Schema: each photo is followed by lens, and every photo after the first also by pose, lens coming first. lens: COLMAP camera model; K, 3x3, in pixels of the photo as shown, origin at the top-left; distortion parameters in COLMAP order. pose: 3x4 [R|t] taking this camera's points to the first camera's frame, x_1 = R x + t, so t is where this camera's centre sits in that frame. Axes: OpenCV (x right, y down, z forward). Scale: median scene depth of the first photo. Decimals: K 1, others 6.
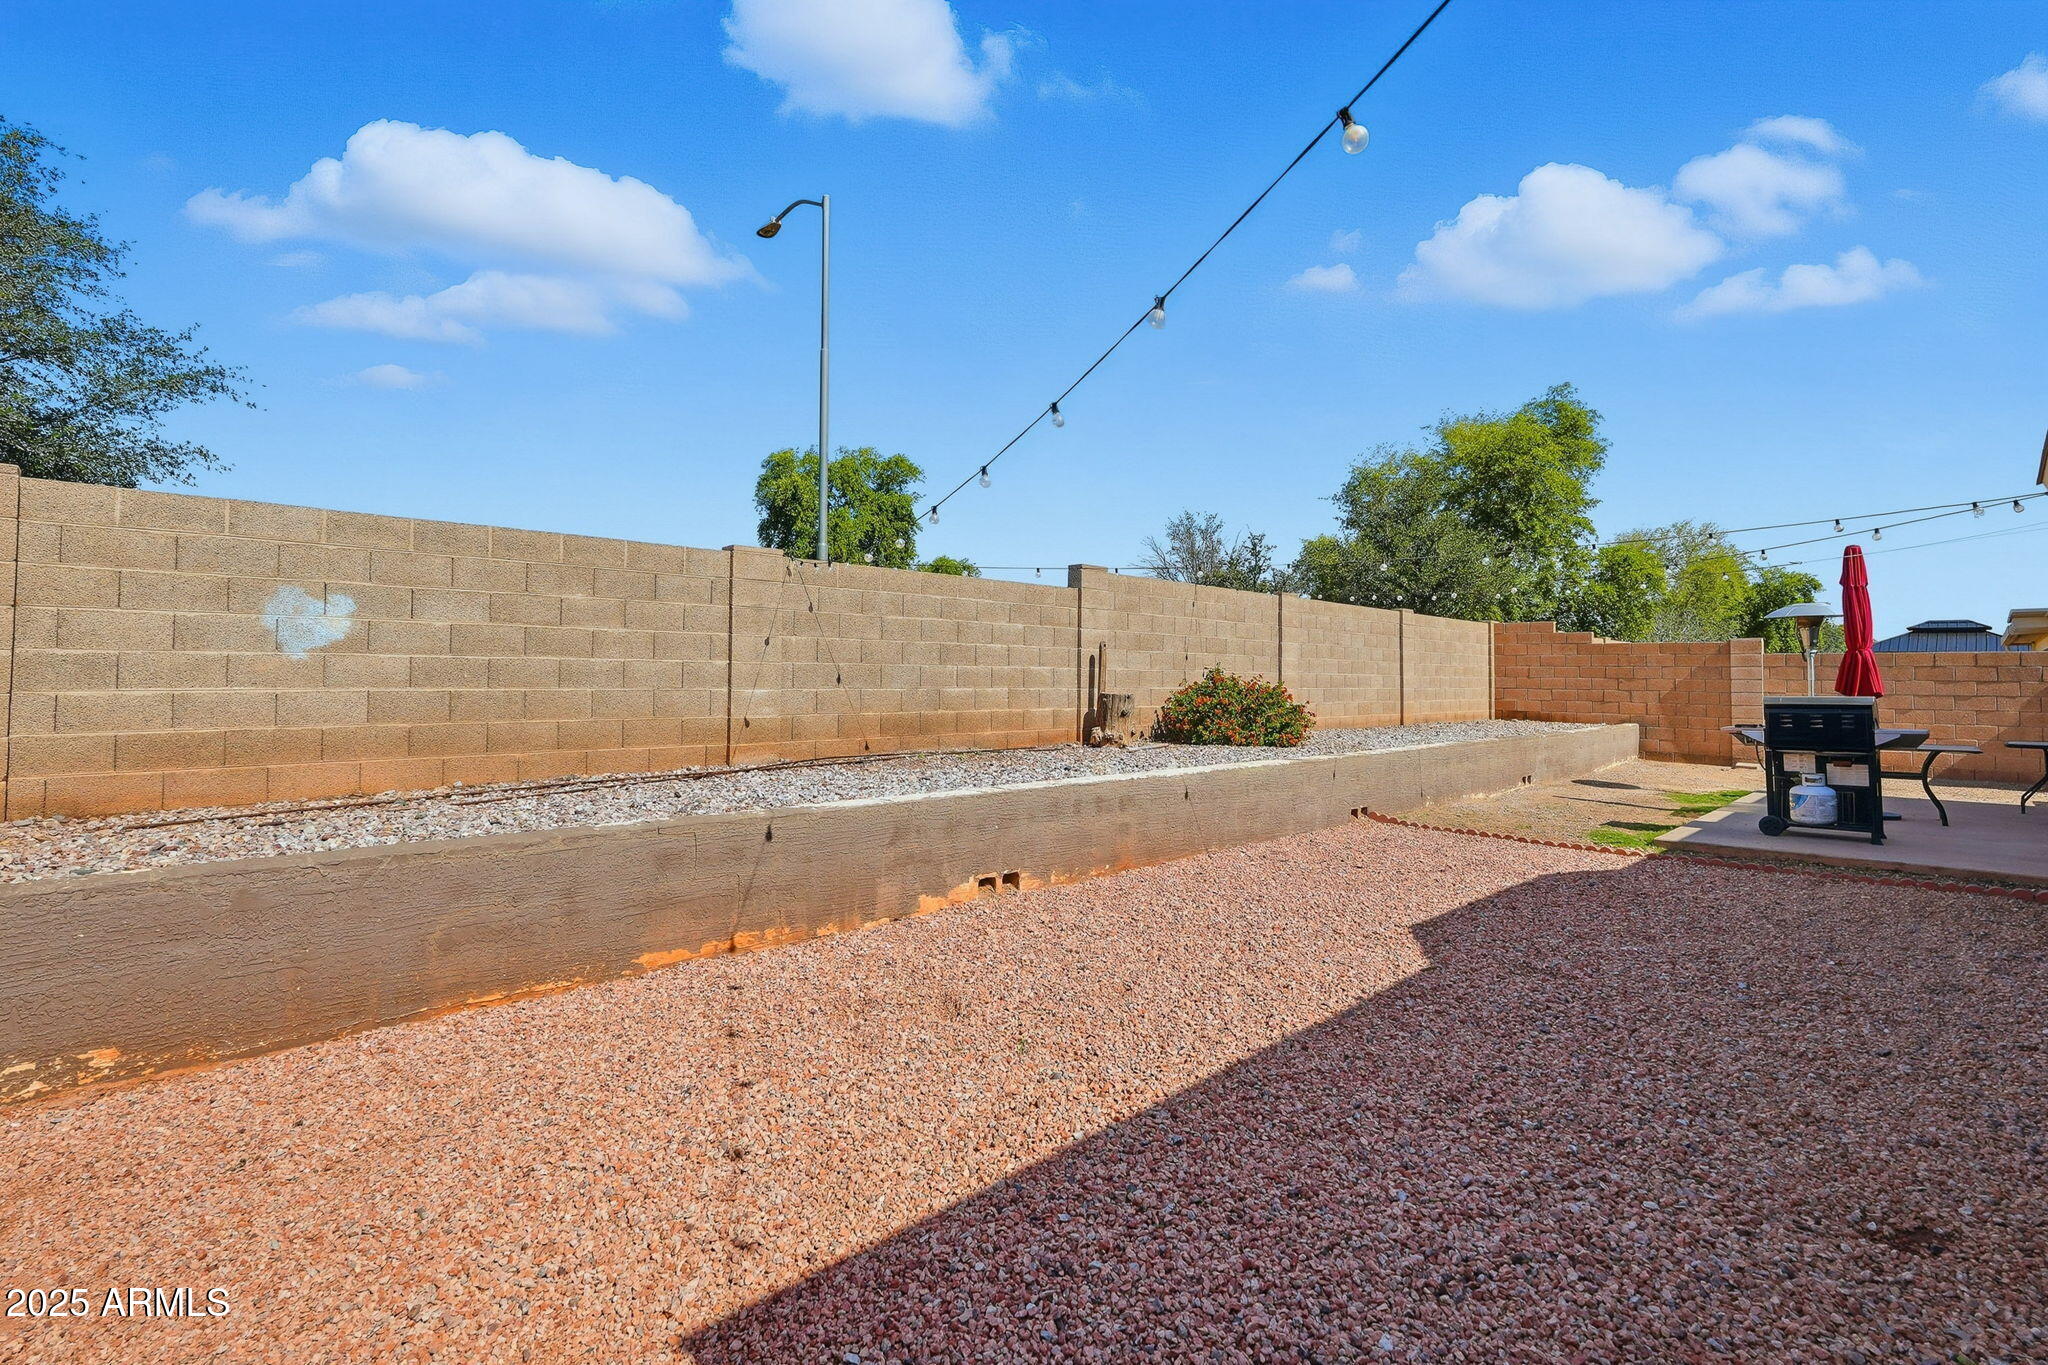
lens RADIAL K [[918.1, 0, 1018.6], [0, 918.1, 679.1], [0, 0, 1]] dist [-0.003522, 0.000945]
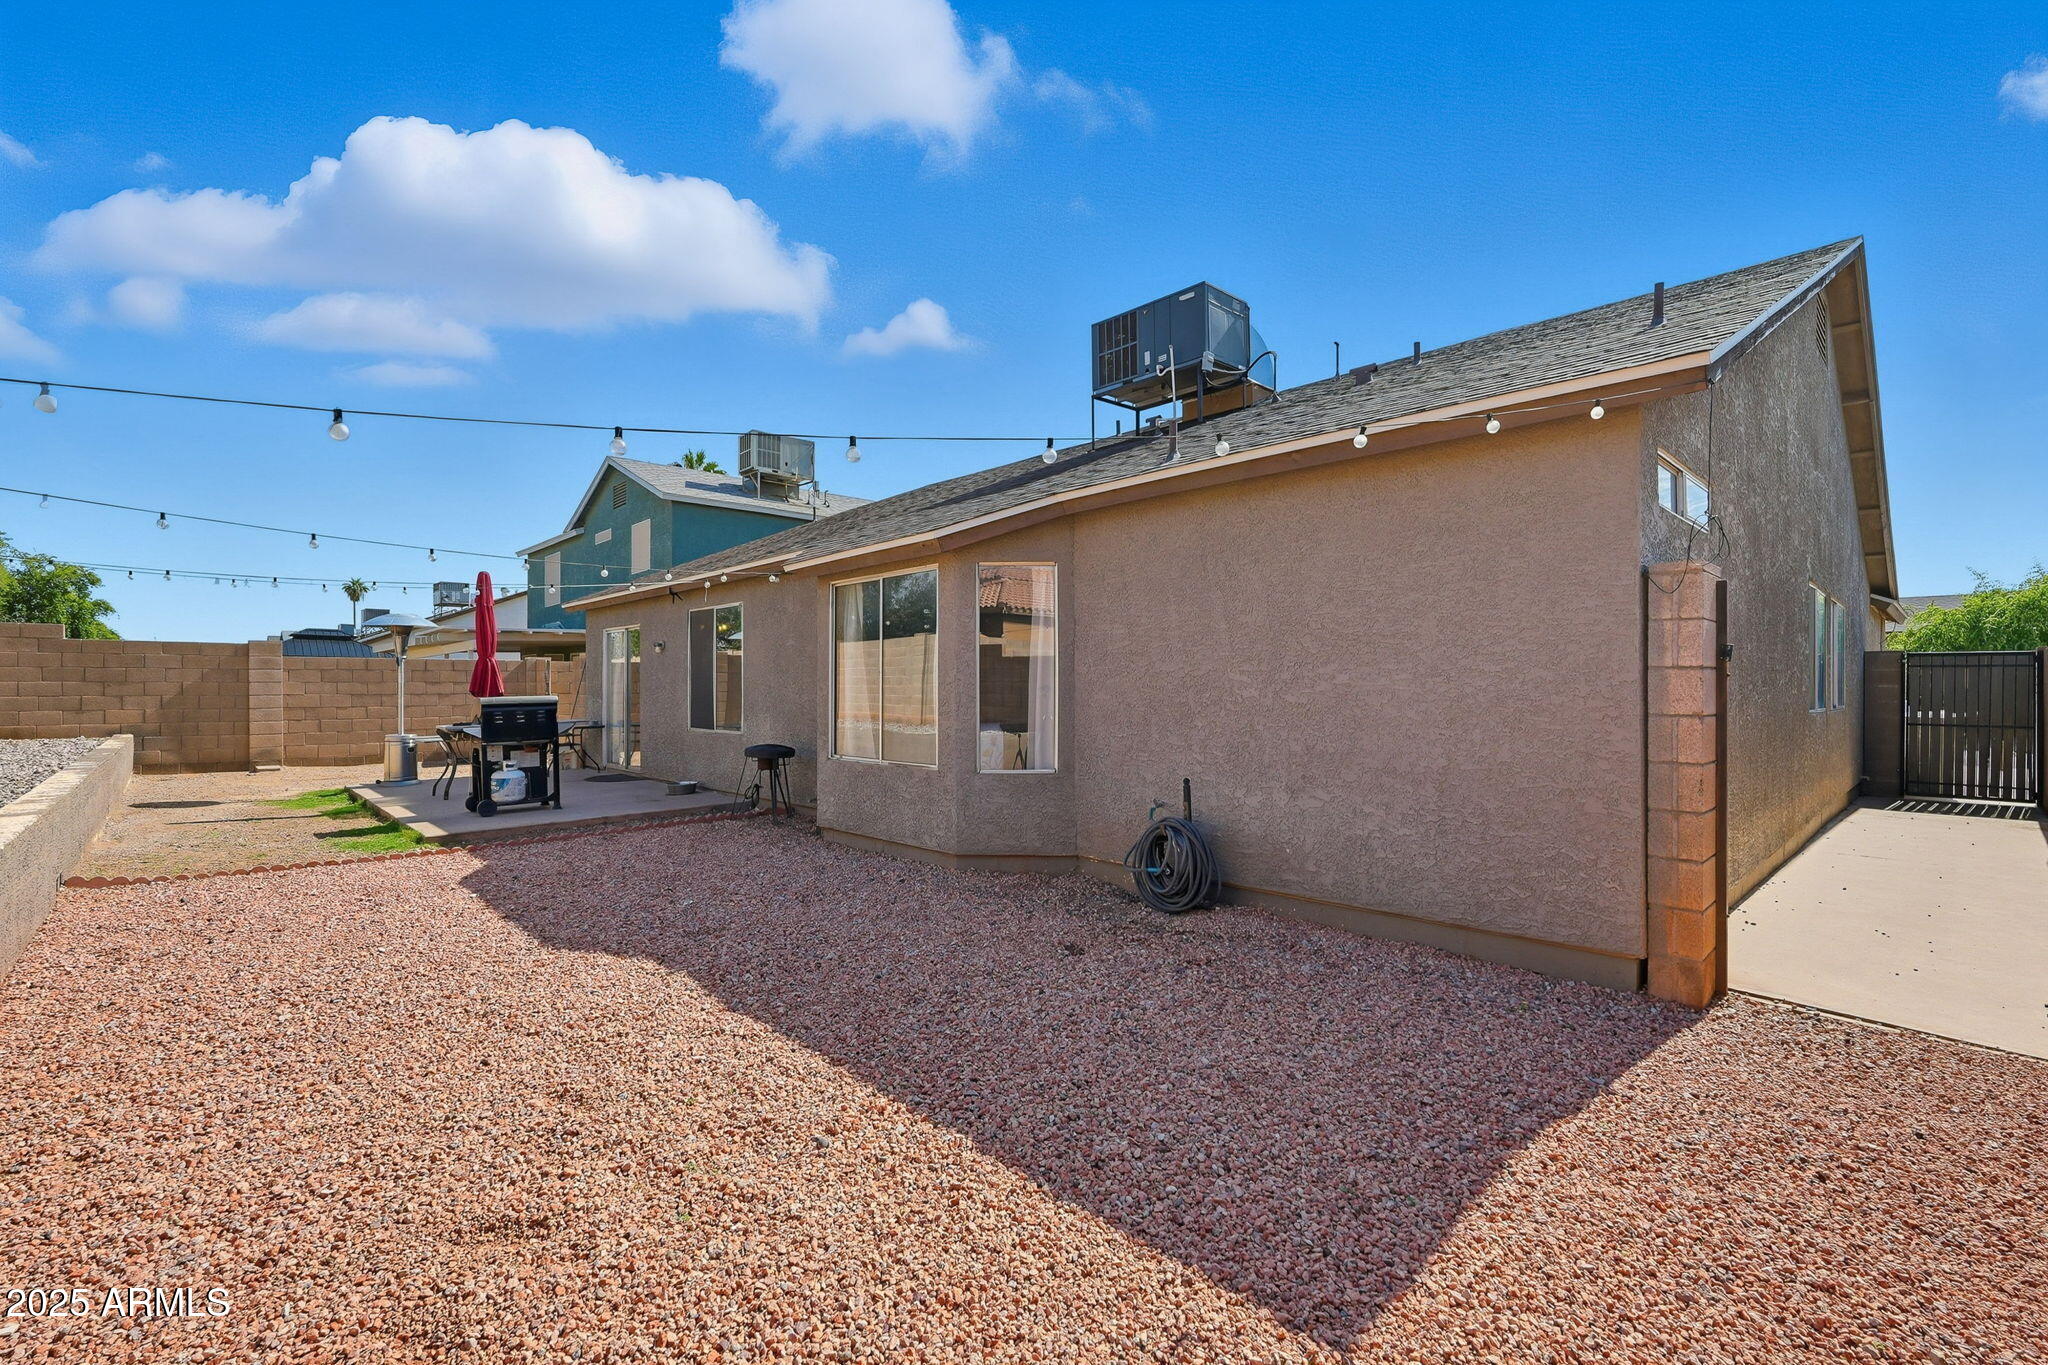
lens RADIAL K [[918.1, 0, 1018.6], [0, 918.1, 679.1], [0, 0, 1]] dist [-0.003522, 0.000945]
pose [[0.035023, -0.003454, 0.999381, -0.302774], [0.004340, 0.999985, 0.003304, -0.004137], [-0.999377, 0.004222, 0.035038, 0.285090]]
